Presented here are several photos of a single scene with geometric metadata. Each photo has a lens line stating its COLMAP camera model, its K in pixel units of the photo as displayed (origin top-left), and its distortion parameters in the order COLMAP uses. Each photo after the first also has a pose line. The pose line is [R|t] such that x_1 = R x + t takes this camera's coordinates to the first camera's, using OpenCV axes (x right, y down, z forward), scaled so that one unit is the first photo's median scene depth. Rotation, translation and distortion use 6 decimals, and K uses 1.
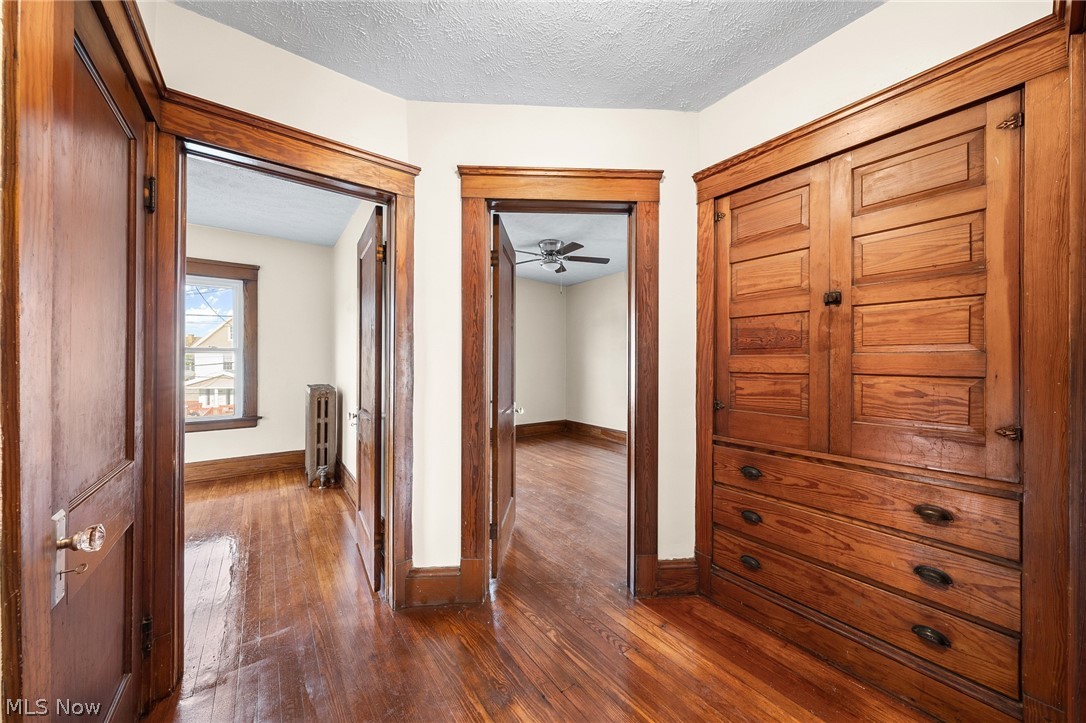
lens RADIAL K [[372.7, 0, 549.5], [0, 372.7, 362.7], [0, 0, 1]] dist [-0.000065, -0.000168]
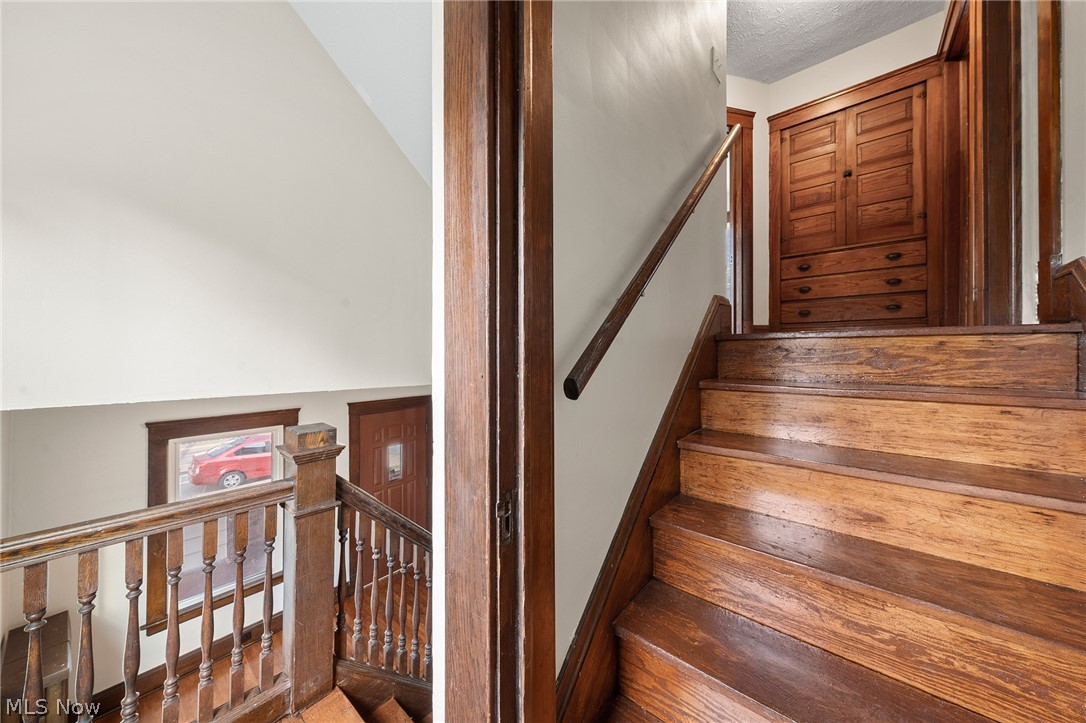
lens RADIAL K [[372.7, 0, 532.8], [0, 372.7, 356.7], [0, 0, 1]] dist [-0.000065, -0.000168]
pose [[0.979693, -0.004310, 0.200455, -1.506787], [0.004818, 0.999986, -0.002048, 0.908114], [-0.200444, 0.002972, 0.979701, -0.769693]]
